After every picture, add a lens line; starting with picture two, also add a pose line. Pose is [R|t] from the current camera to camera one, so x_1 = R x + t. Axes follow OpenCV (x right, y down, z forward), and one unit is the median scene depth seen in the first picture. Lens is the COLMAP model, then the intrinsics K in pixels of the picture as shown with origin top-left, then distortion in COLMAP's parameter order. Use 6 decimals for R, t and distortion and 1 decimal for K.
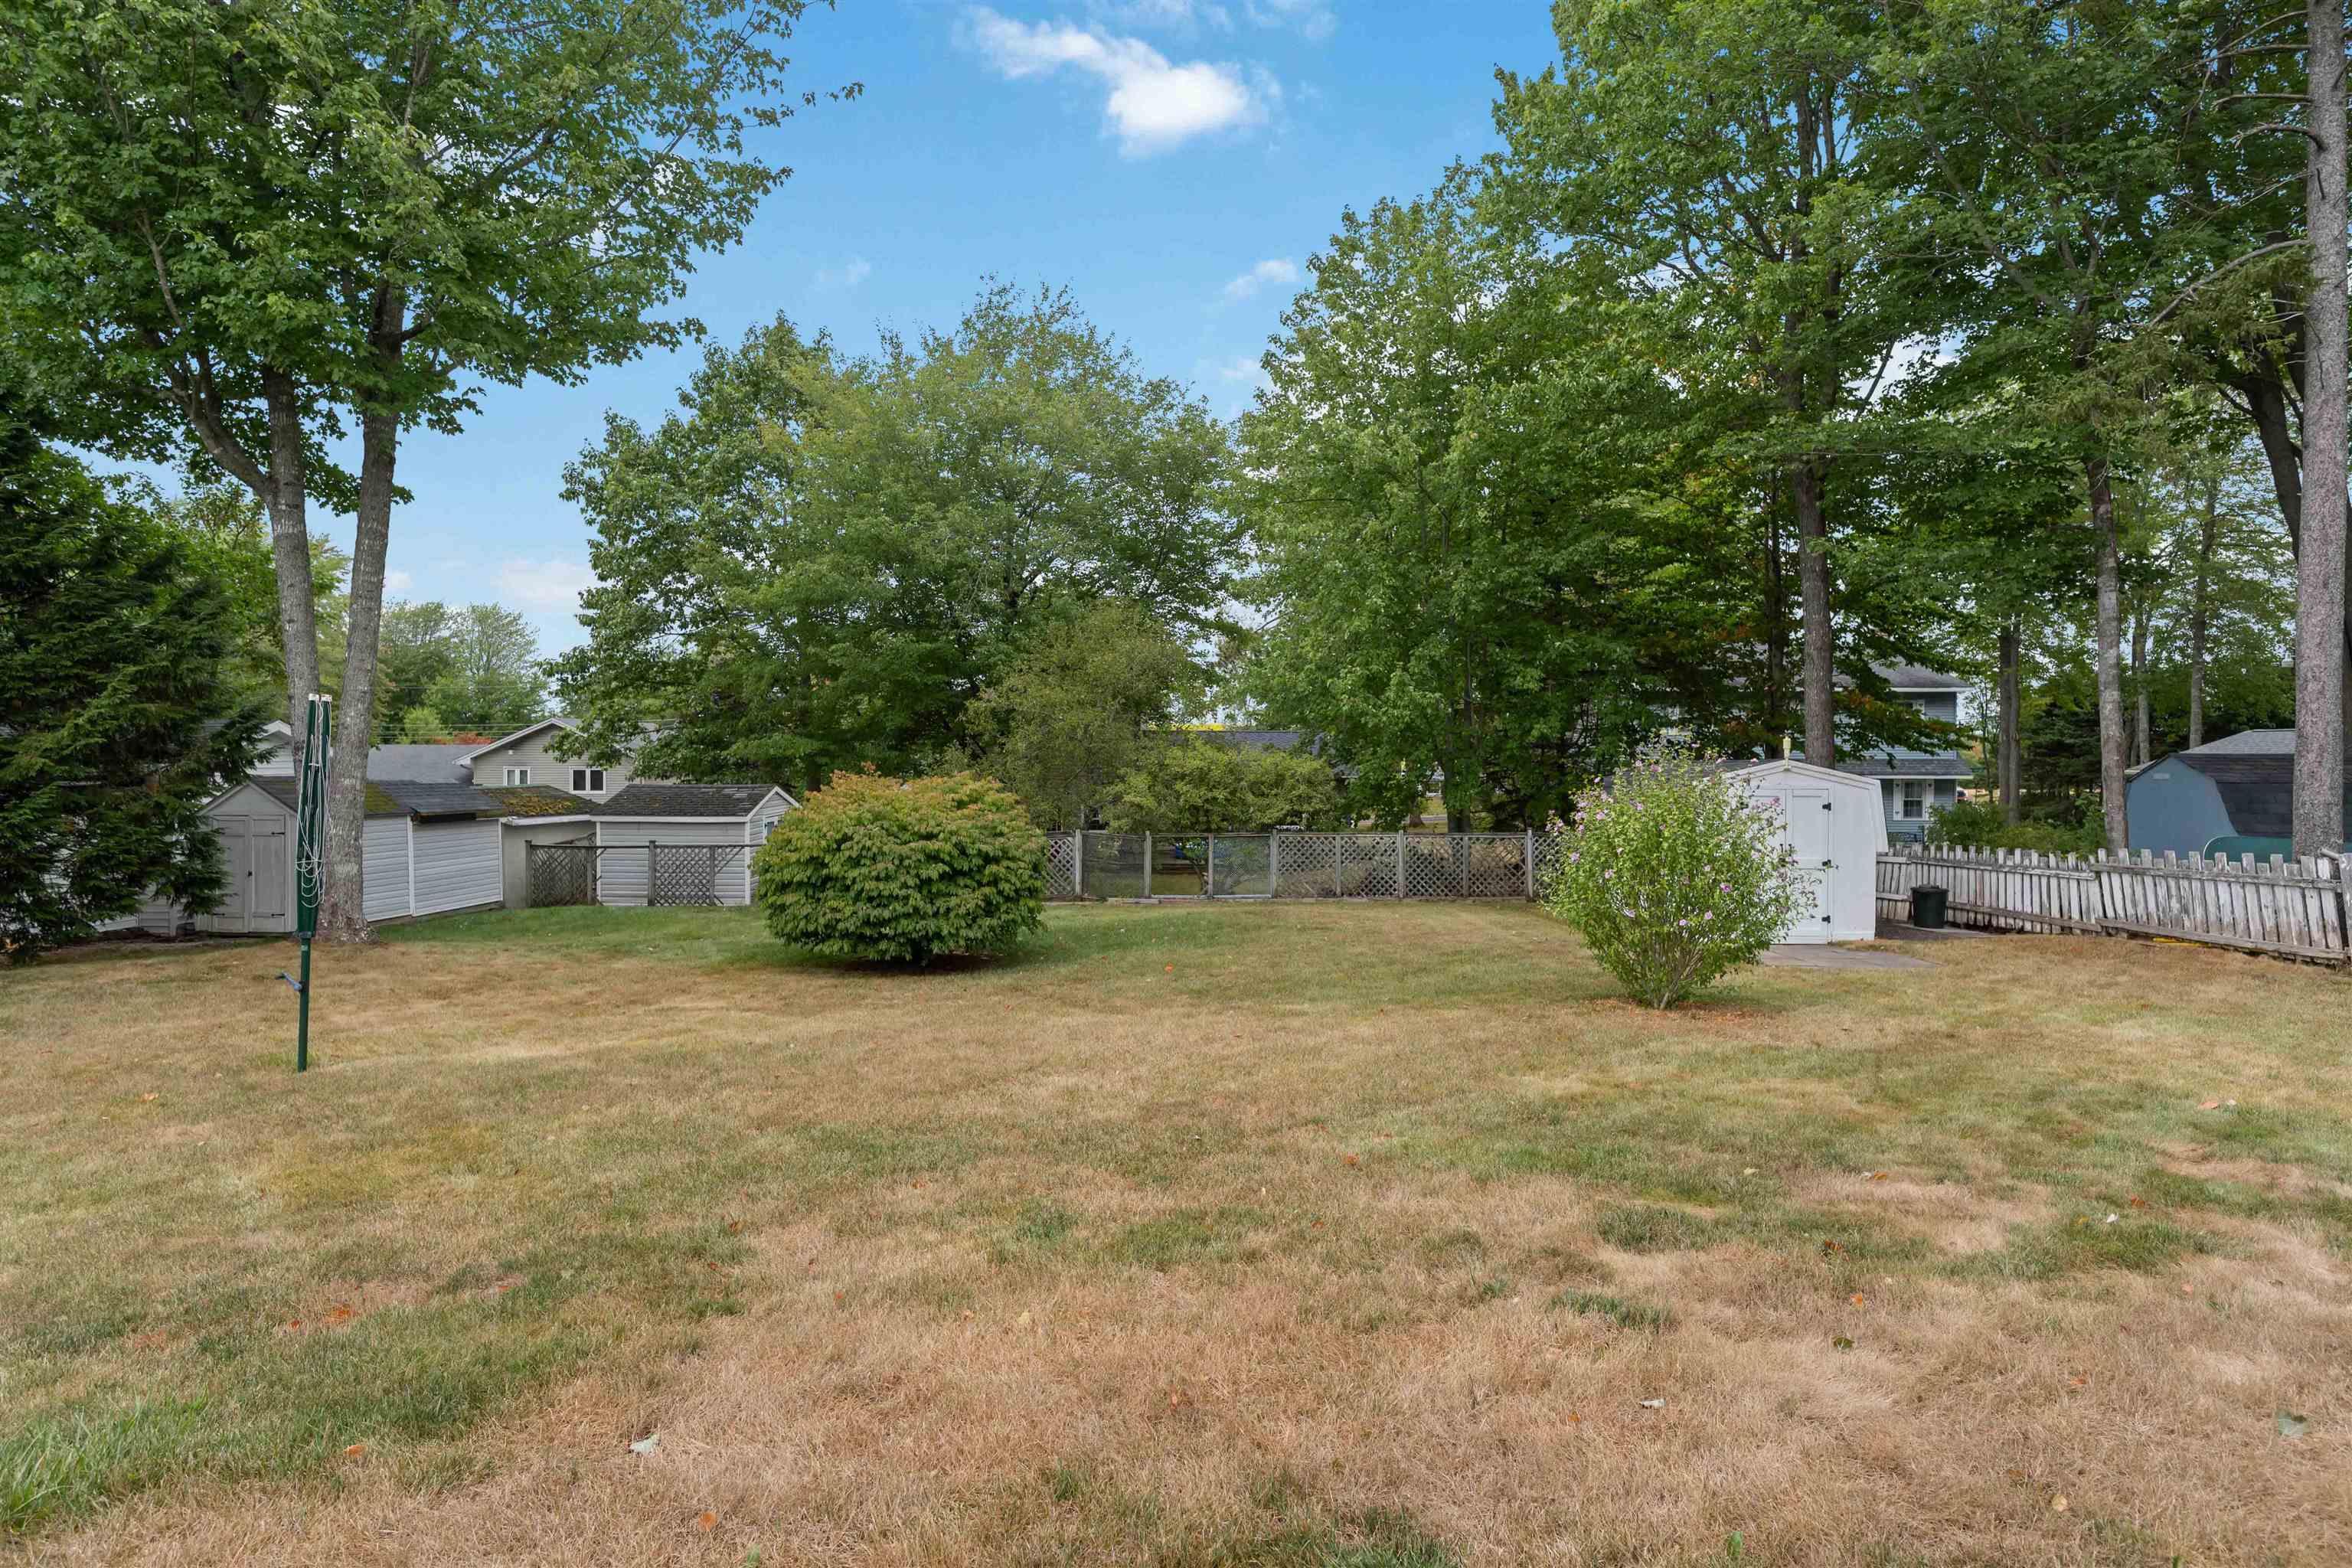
lens RADIAL K [[1306.2, 0, 1183.2], [0, 1306.2, 773.8], [0, 0, 1]] dist [0.003985, 0.001075]
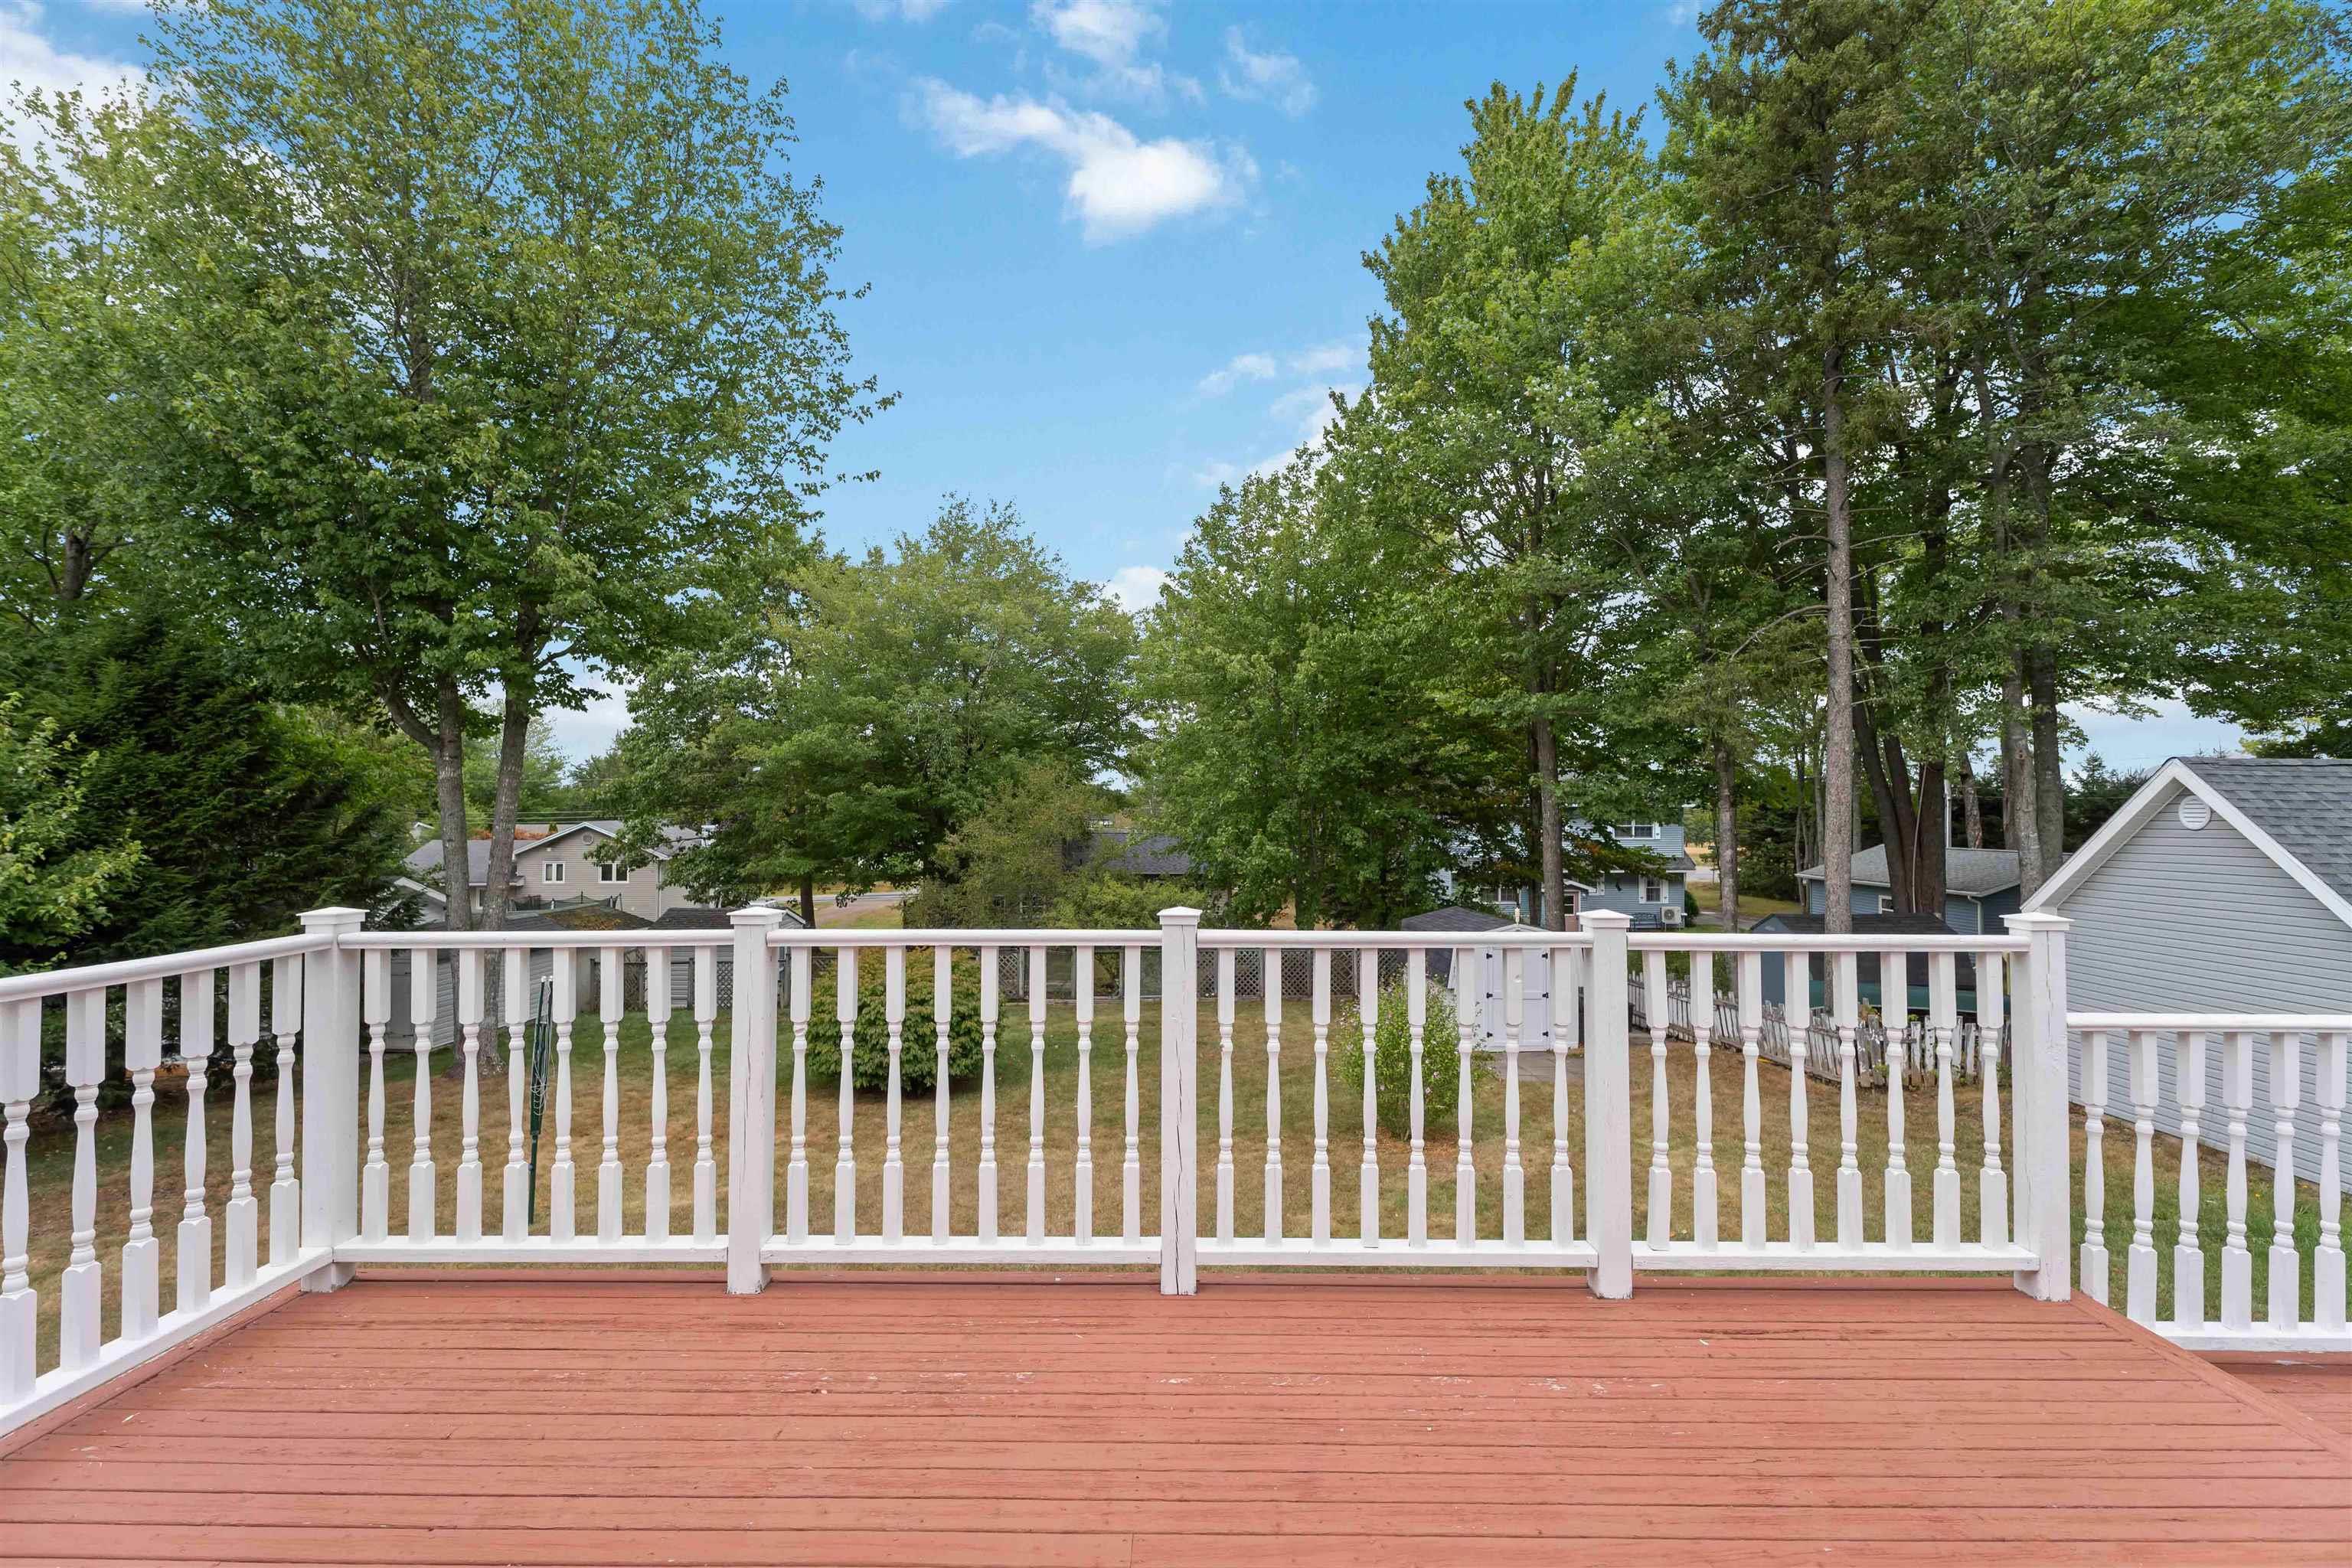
lens RADIAL K [[1101.8, 0, 1176.0], [0, 1101.8, 784.0], [0, 0, 1]] dist [-0.001444, -0.000088]
pose [[0.997468, 0.004153, 0.070994, -0.003467], [-0.002252, 0.999637, -0.026835, -0.097857], [-0.071080, 0.026607, 0.997116, -0.139503]]
